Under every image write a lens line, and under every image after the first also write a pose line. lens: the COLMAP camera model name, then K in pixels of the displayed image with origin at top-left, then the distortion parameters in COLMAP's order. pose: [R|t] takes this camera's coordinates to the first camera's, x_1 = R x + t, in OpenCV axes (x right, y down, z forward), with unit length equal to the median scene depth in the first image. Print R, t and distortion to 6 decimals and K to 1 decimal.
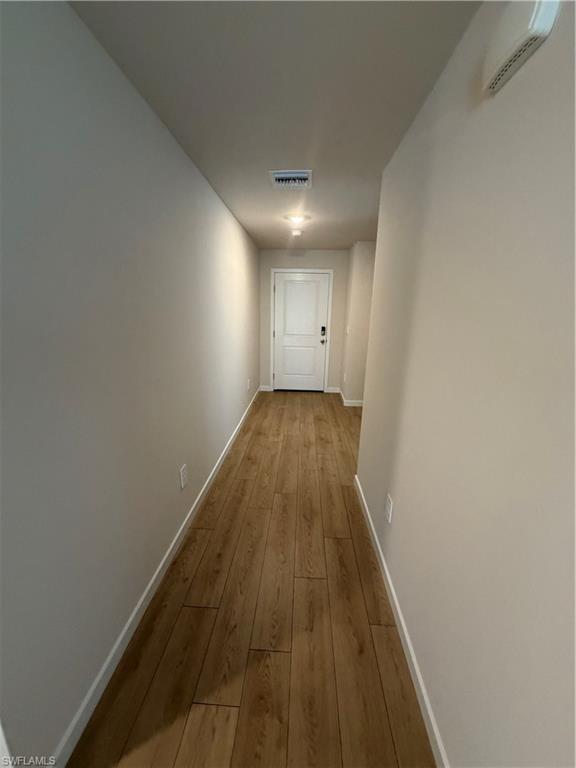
lens RADIAL K [[308.7, 0, 288.2], [0, 308.7, 384.6], [0, 0, 1]] dist [-0.017588, -0.000174]
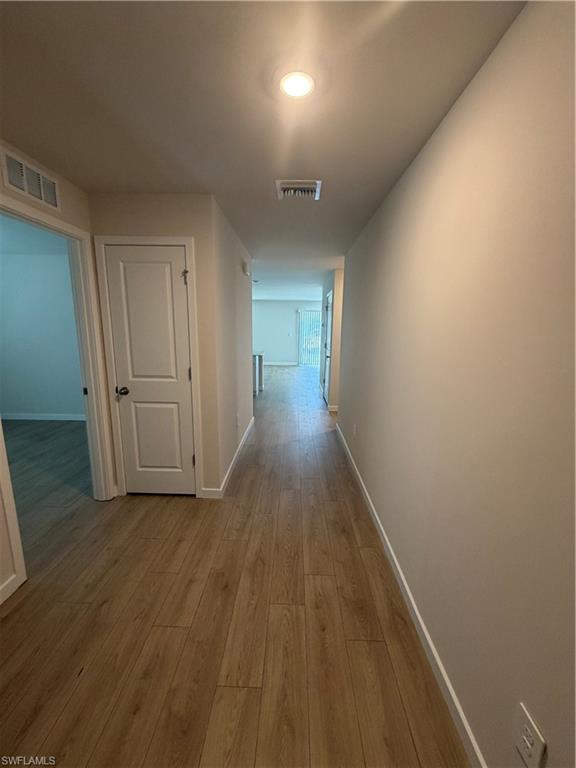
lens RADIAL K [[308.7, 0, 289.3], [0, 308.7, 383.2], [0, 0, 1]] dist [-0.017588, -0.000174]
pose [[-0.998767, -0.028785, -0.040455, 0.039868], [-0.042956, 0.909568, 0.413328, -0.345242], [0.024900, 0.414556, -0.909683, 1.403205]]
